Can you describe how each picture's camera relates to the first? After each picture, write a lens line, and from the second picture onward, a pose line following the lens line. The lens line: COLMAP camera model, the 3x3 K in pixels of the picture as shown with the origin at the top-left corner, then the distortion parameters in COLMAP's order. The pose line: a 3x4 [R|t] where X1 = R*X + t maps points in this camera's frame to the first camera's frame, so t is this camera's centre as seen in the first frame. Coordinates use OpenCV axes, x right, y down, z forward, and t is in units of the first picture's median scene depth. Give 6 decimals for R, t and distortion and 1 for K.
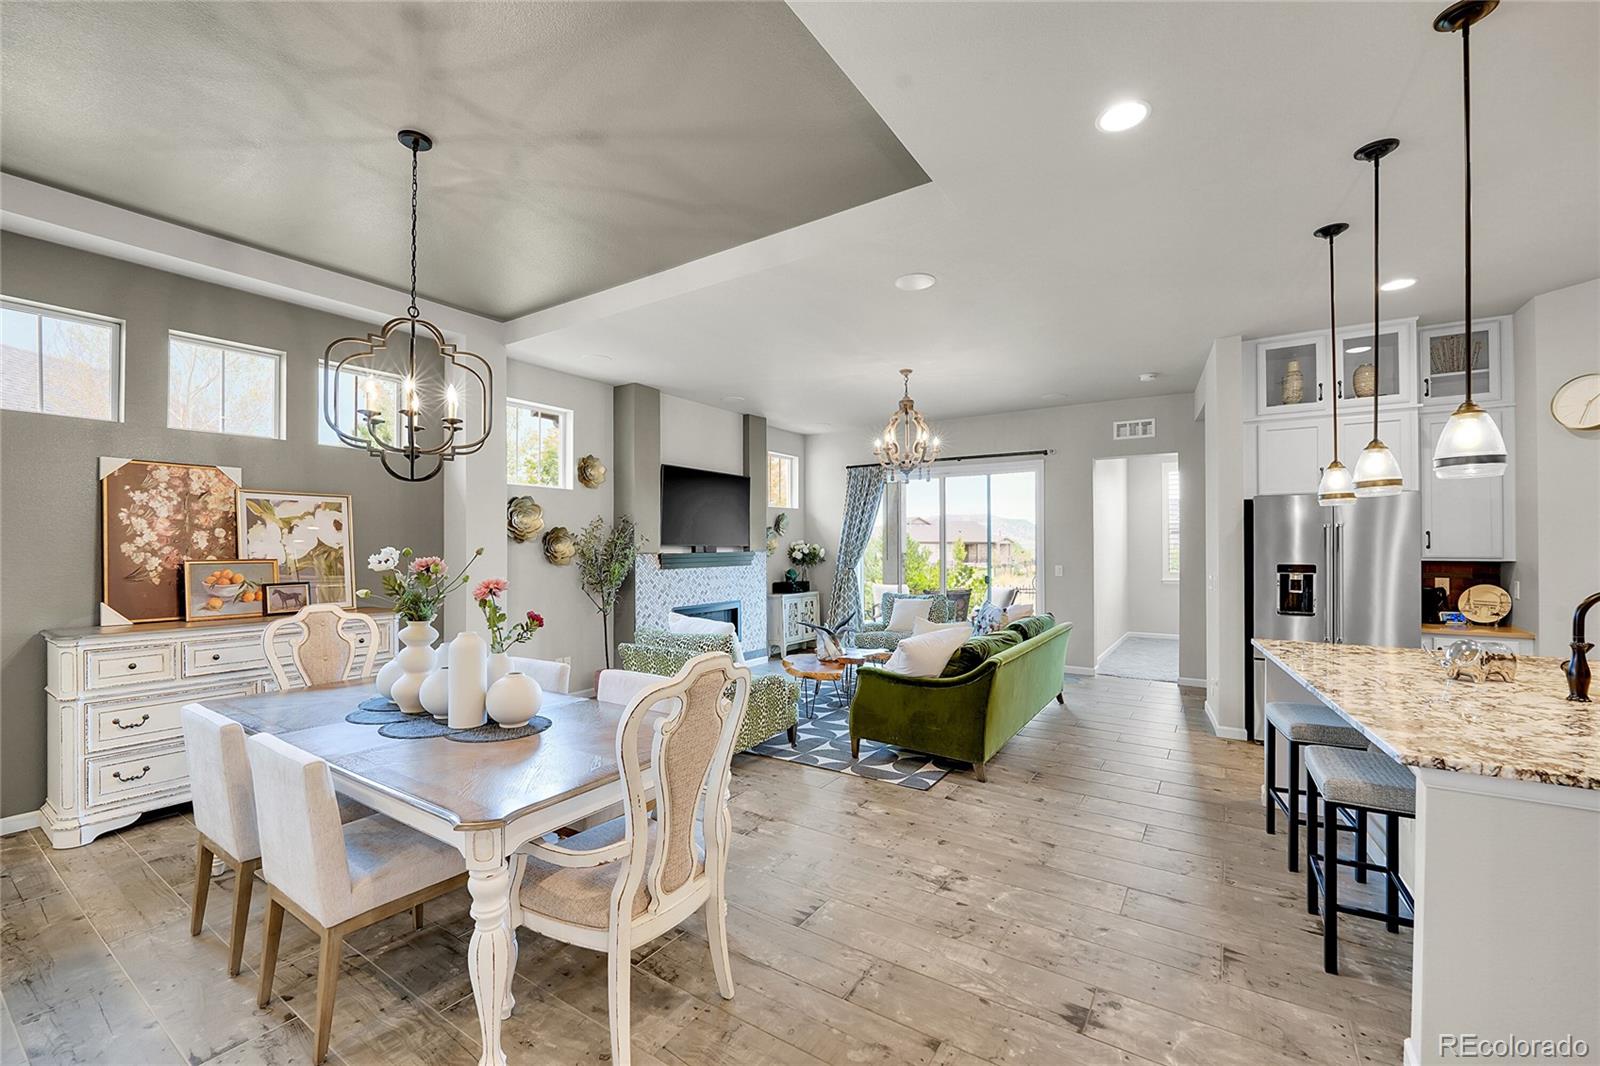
lens RADIAL K [[642.5, 0, 790.3], [0, 642.5, 539.5], [0, 0, 1]] dist [-0.010971, -0.000693]
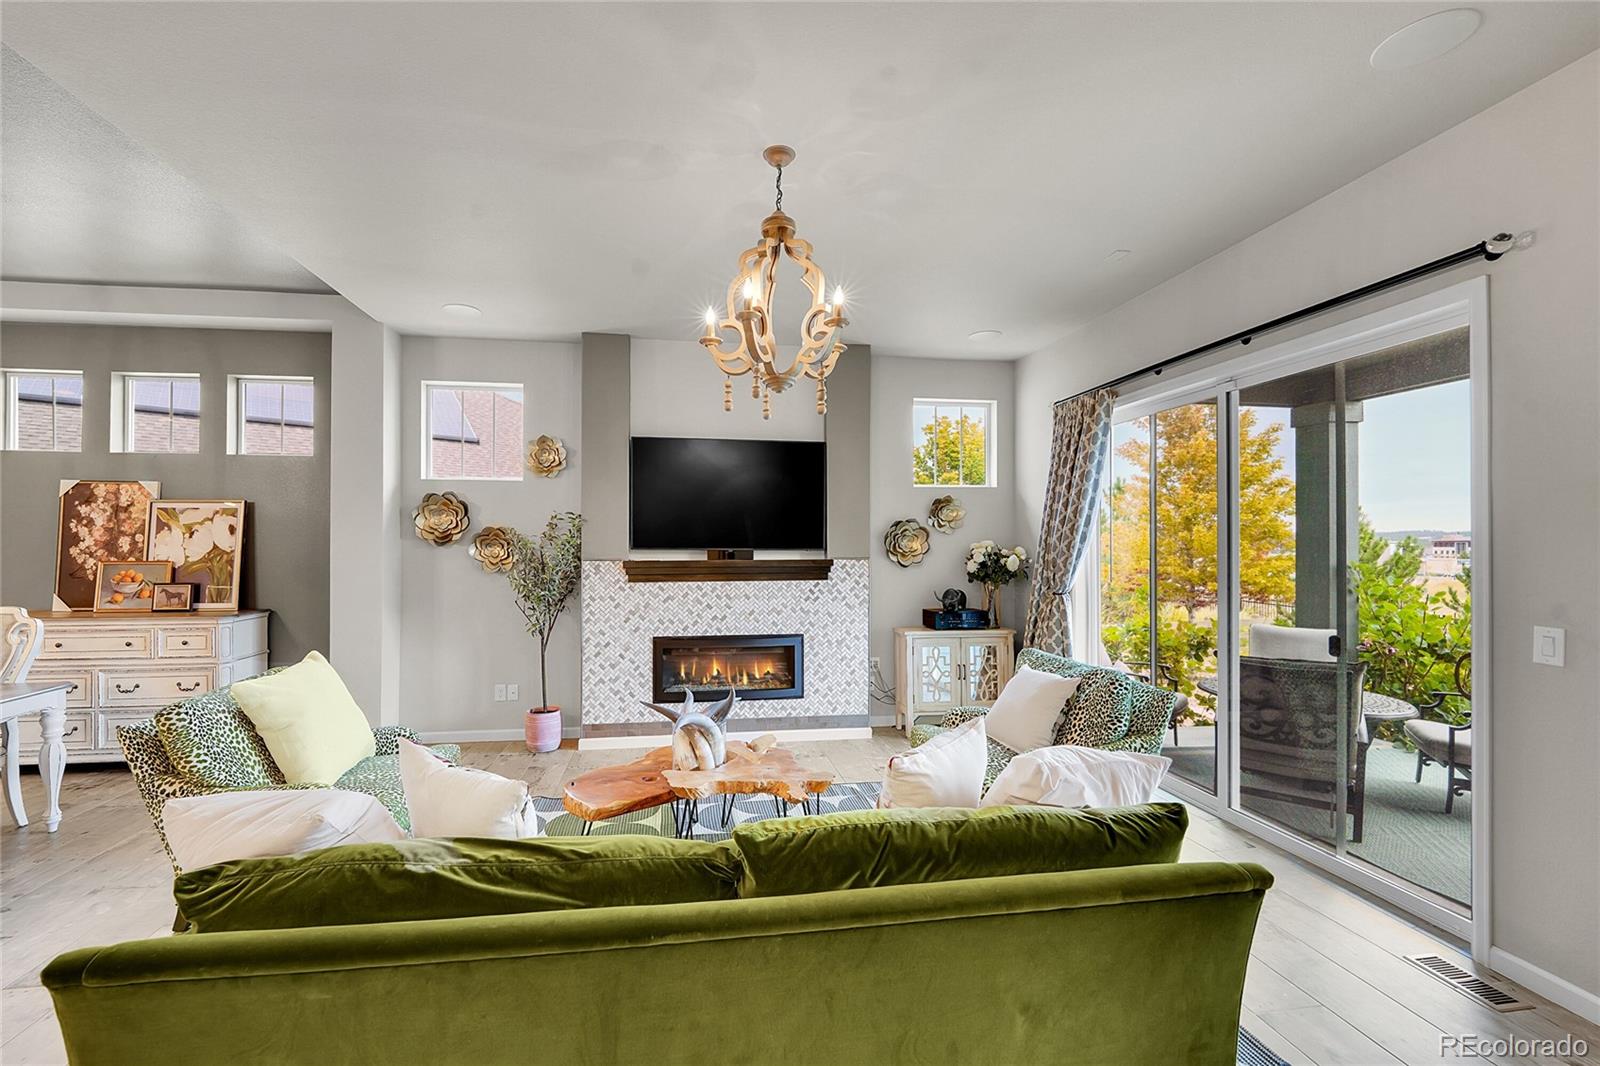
lens RADIAL K [[655.7, 0, 768.0], [0, 655.7, 545.7], [0, 0, 1]] dist [-0.014133, -0.000620]
pose [[0.673681, 0.003289, -0.739015, 0.647721], [0.005470, 0.999941, 0.009437, -0.000843], [0.739002, -0.010400, 0.673622, 0.894895]]
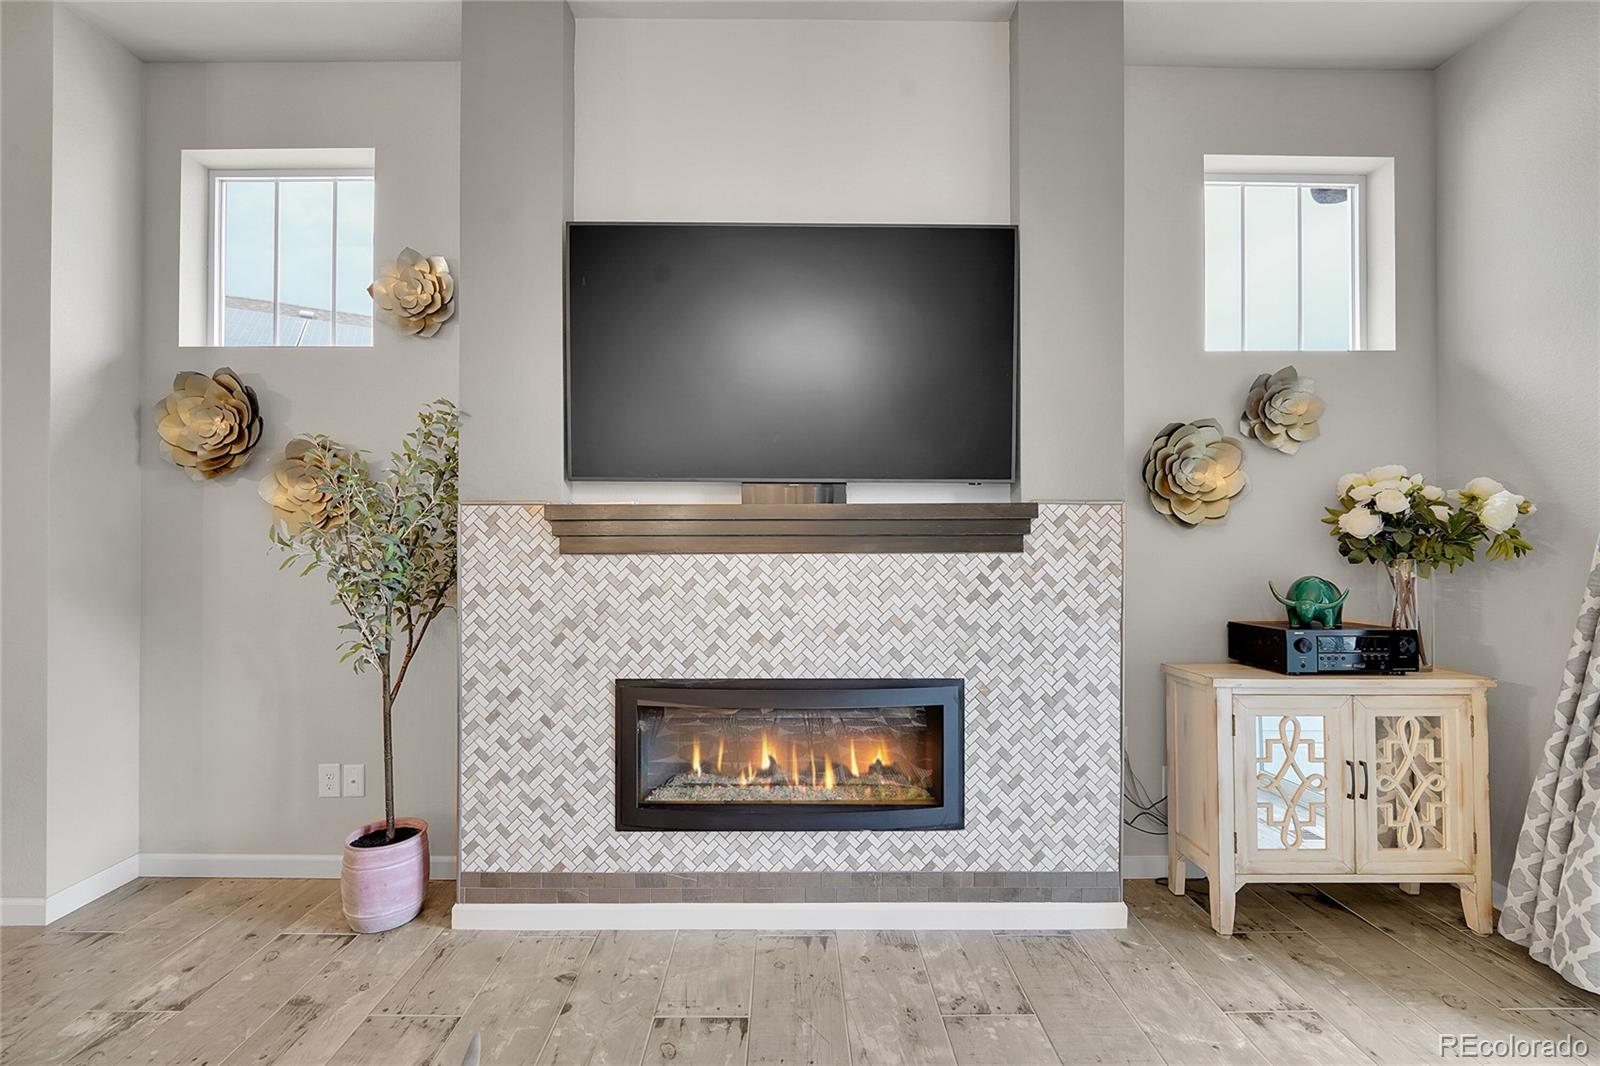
lens RADIAL K [[642.5, 0, 790.3], [0, 642.5, 539.5], [0, 0, 1]] dist [-0.010971, -0.000693]
pose [[0.565454, 0.002637, -0.824776, 0.180927], [0.006223, 0.999953, 0.007464, 0.054219], [0.824757, -0.009353, 0.565411, 1.319339]]
